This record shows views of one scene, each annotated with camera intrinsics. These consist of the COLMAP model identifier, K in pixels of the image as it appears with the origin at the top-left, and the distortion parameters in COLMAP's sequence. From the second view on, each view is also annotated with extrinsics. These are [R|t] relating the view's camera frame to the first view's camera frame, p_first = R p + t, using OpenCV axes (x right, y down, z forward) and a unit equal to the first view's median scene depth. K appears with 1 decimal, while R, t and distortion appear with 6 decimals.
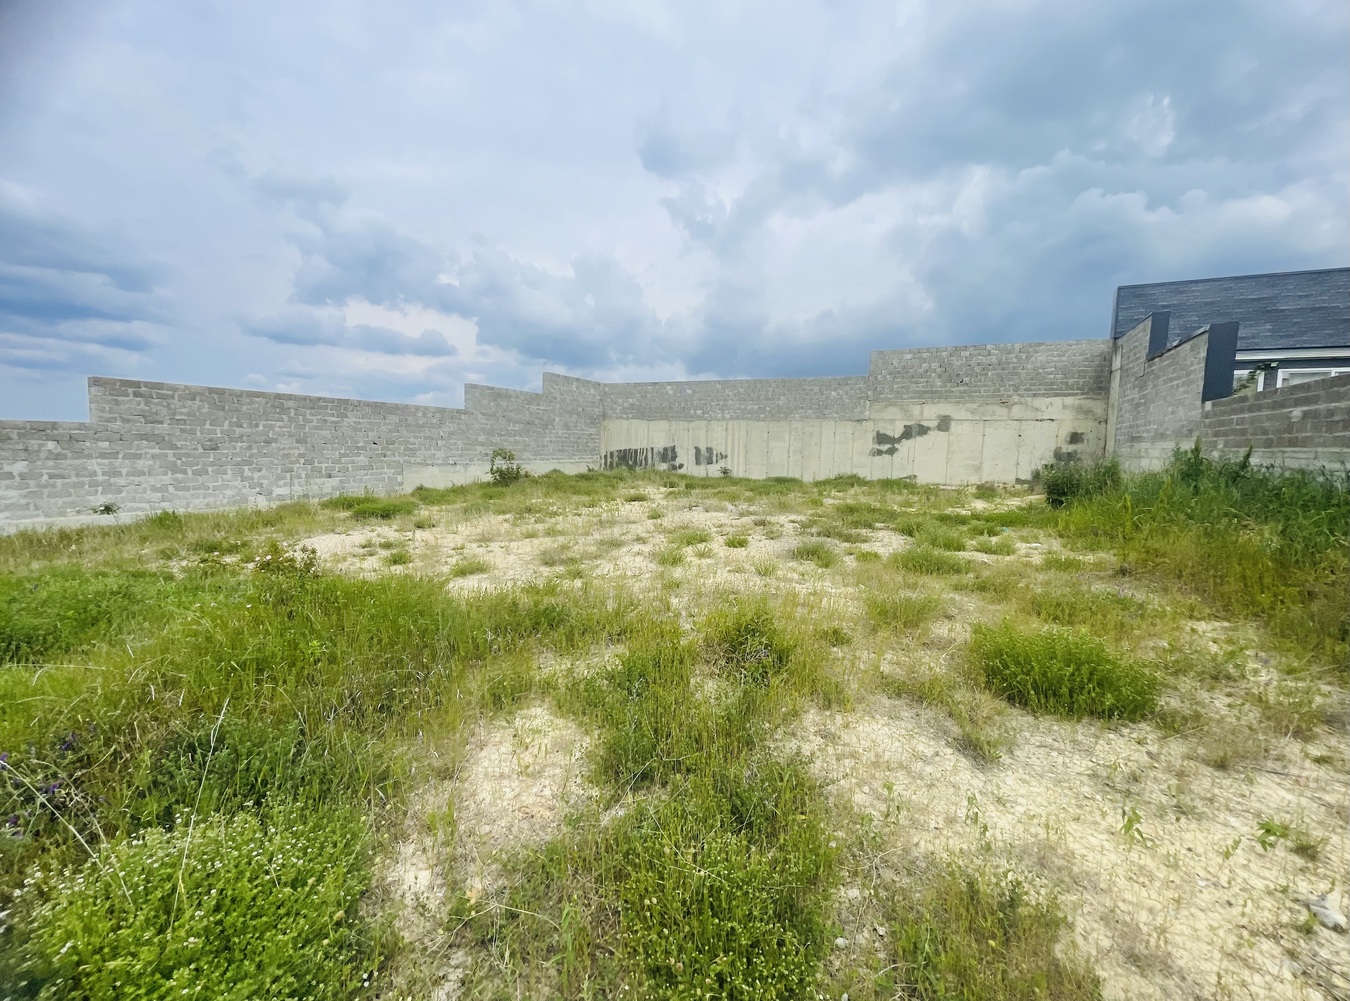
lens RADIAL K [[552.3, 0, 662.3], [0, 552.3, 497.7], [0, 0, 1]] dist [-0.004730, 0.002284]
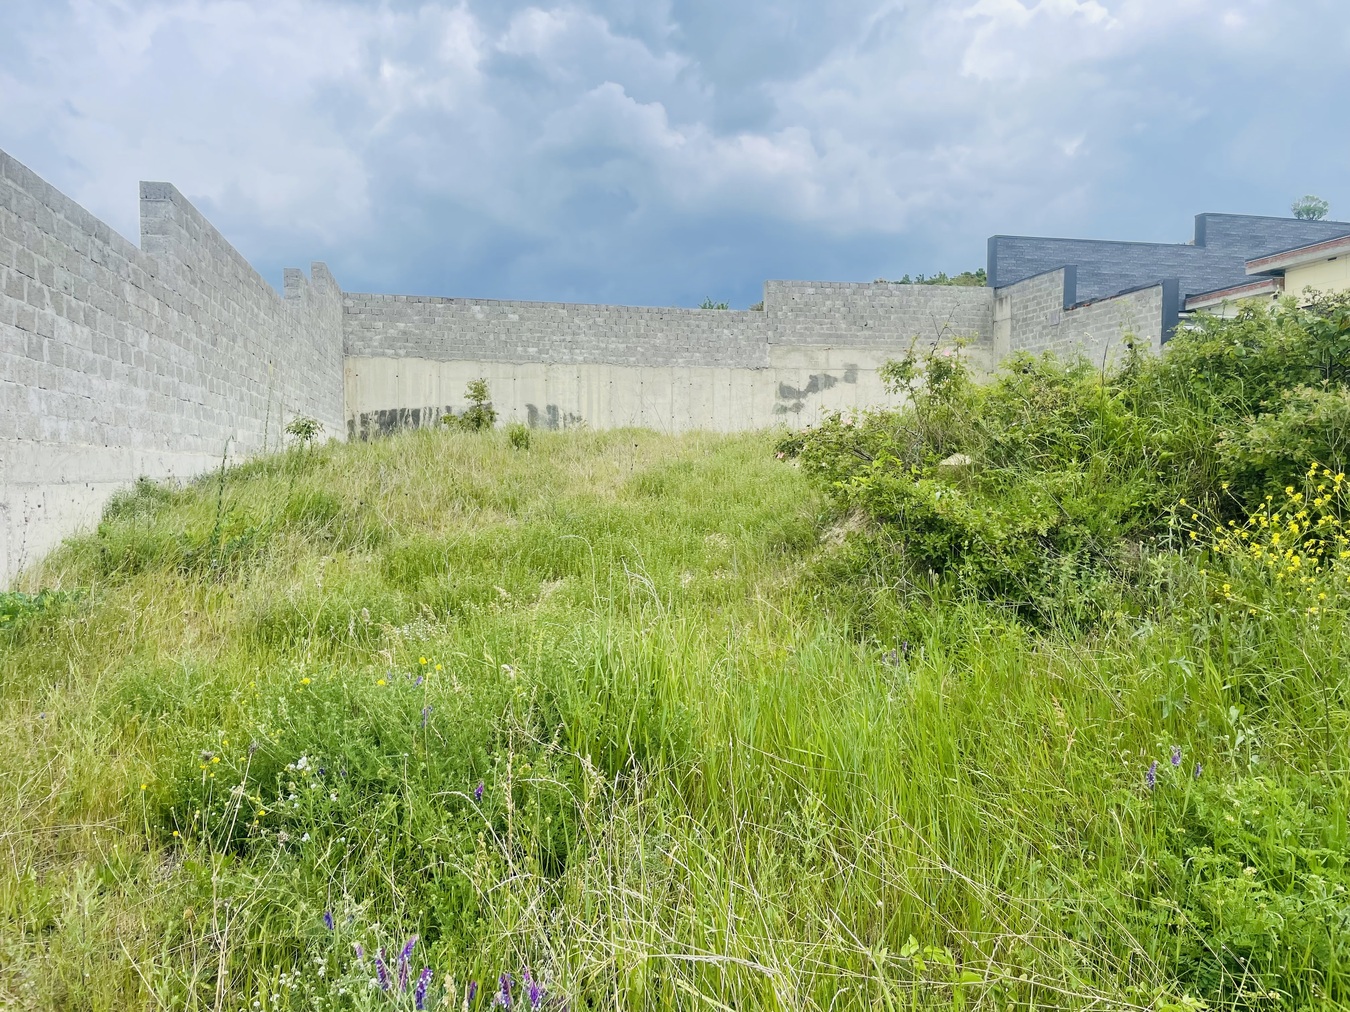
lens RADIAL K [[1031.8, 0, 680.1], [0, 1031.8, 514.1], [0, 0, 1]] dist [0.095950, -0.131665]
pose [[0.763580, -0.053604, 0.643485, -0.692395], [0.079726, 0.996750, -0.011574, 0.073884], [-0.640773, 0.060140, 0.765372, -0.028194]]
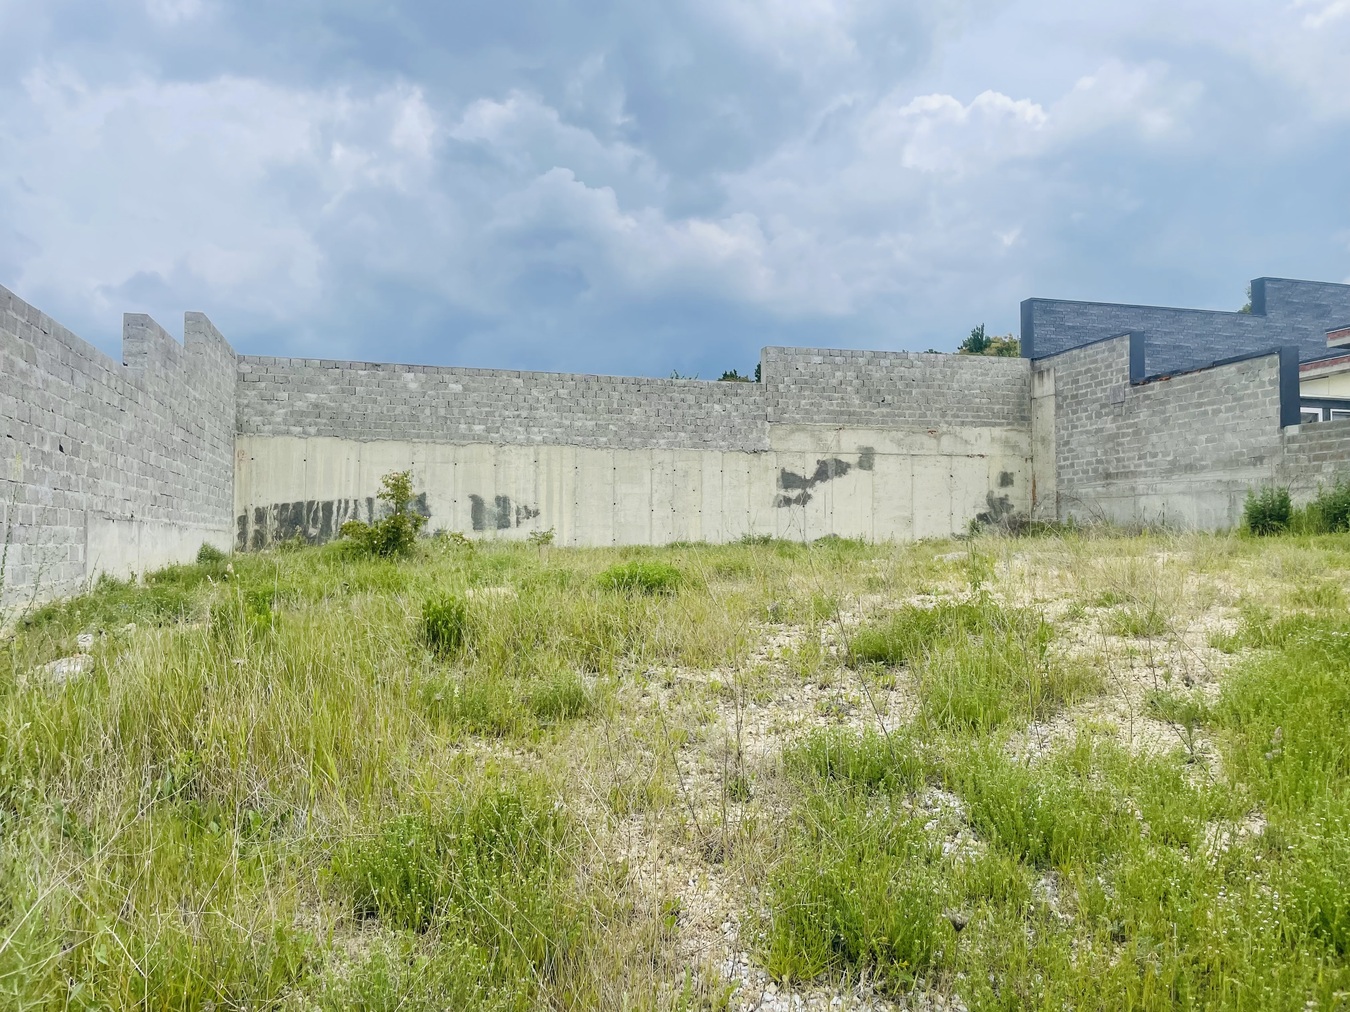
lens RADIAL K [[1031.8, 0, 666.1], [0, 1031.8, 492.6], [0, 0, 1]] dist [0.095950, -0.131665]
pose [[0.738711, 0.010271, 0.673944, -0.535516], [0.079670, 0.991544, -0.102438, 0.020682], [-0.669297, 0.129366, 0.731646, 0.213220]]
